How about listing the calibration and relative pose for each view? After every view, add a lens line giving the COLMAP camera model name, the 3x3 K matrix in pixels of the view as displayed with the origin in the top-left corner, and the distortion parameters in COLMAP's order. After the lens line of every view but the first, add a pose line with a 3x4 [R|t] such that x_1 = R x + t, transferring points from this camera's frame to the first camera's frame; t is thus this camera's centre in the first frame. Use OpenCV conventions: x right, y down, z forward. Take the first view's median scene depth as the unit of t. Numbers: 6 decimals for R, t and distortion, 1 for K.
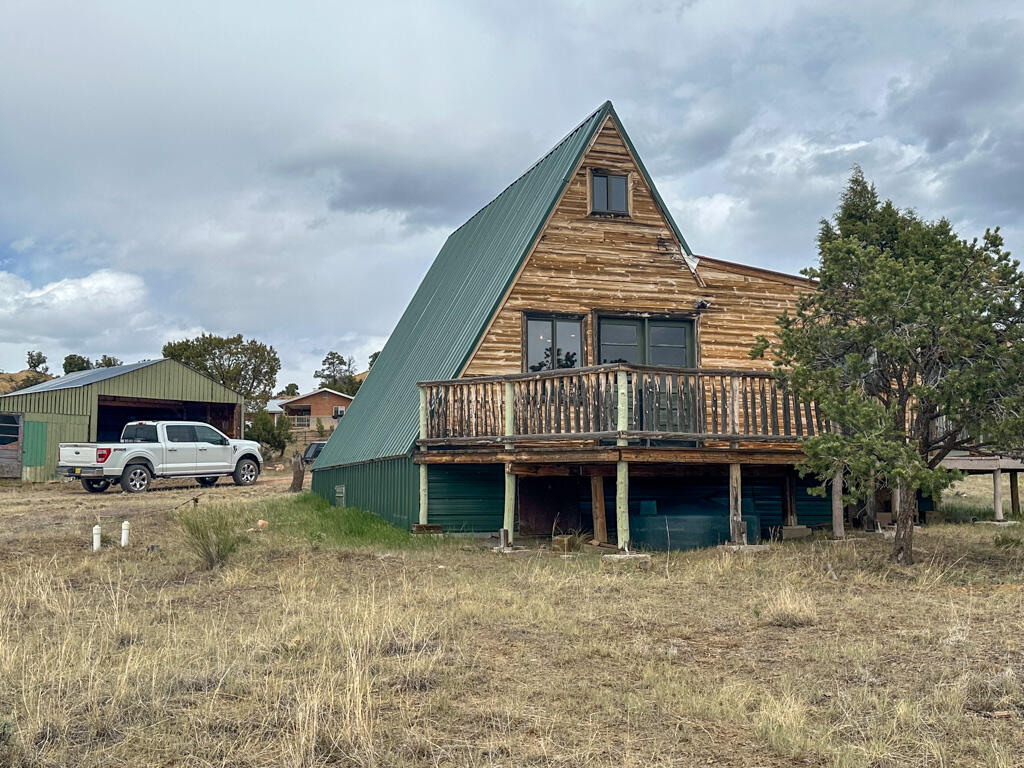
lens RADIAL K [[1104.3, 0, 510.9], [0, 1104.3, 382.8], [0, 0, 1]] dist [0.121590, 0.000000]
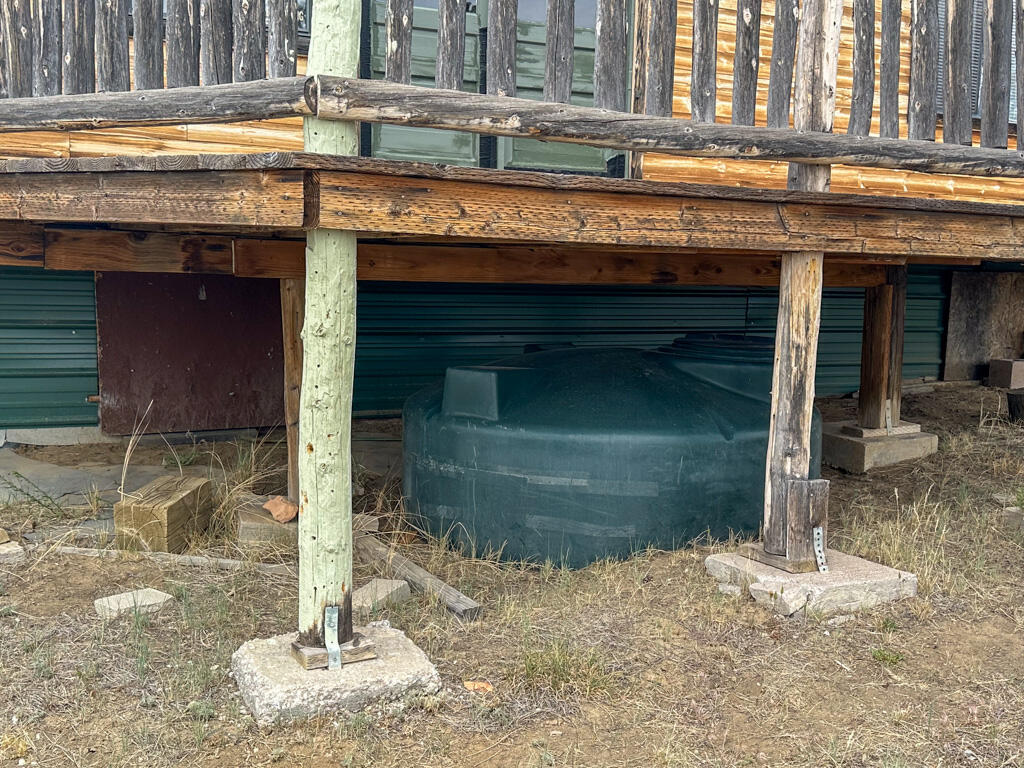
lens RADIAL K [[1104.3, 0, 511.2], [0, 1104.3, 383.5], [0, 0, 1]] dist [0.121590, 0.000000]
pose [[0.994214, 0.020836, 0.105378, 0.109161], [-0.042703, 0.976823, 0.209744, 0.051444], [-0.098566, -0.213030, 0.972061, 0.753035]]
